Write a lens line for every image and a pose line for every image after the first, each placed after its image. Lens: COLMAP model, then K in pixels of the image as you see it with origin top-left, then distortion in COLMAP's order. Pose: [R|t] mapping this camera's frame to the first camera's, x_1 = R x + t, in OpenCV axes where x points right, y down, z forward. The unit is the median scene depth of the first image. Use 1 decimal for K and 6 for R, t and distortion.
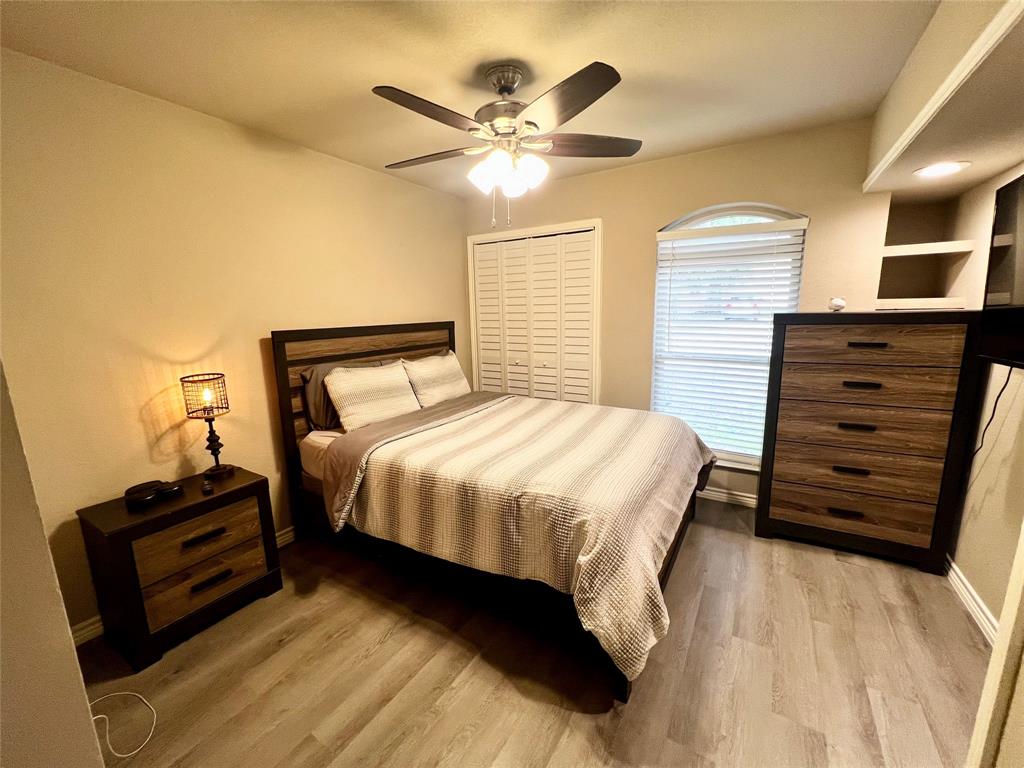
lens RADIAL K [[410.5, 0, 512.8], [0, 410.5, 384.0], [0, 0, 1]] dist [-0.002300, 0.000780]
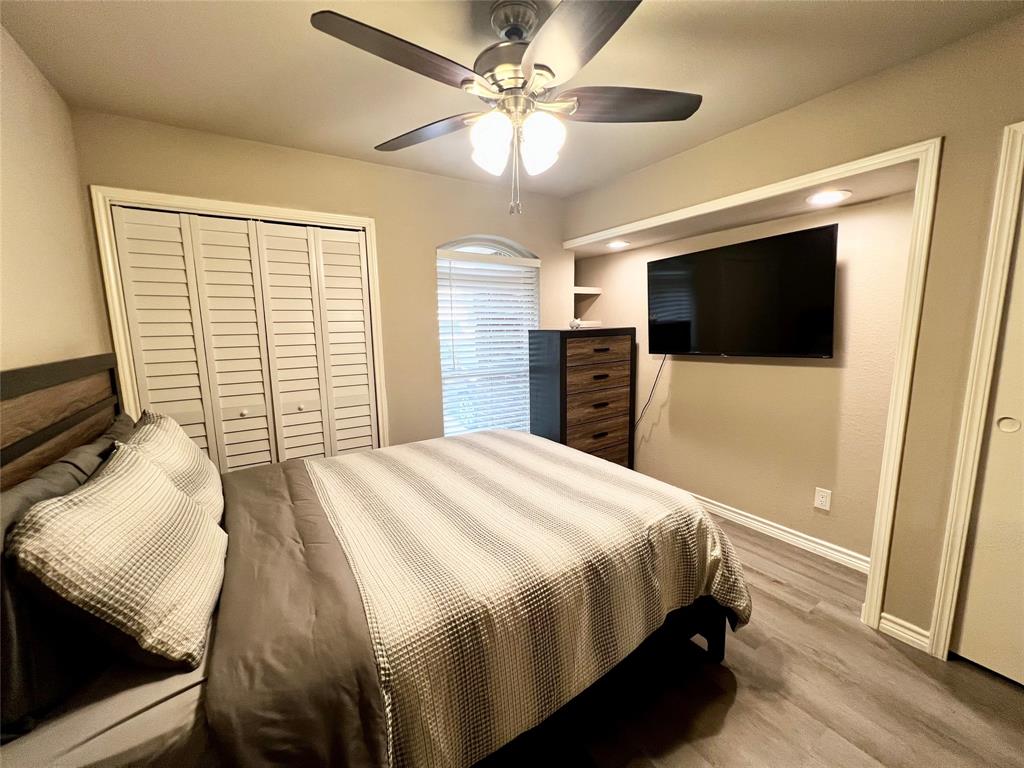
lens RADIAL K [[407.0, 0, 510.2], [0, 407.0, 386.2], [0, 0, 1]] dist [-0.001373, 0.000015]
pose [[0.436660, -0.116919, 0.891997, -0.587908], [0.175791, 0.983494, 0.042857, -0.080424], [-0.882284, 0.138091, 0.450006, 0.586458]]
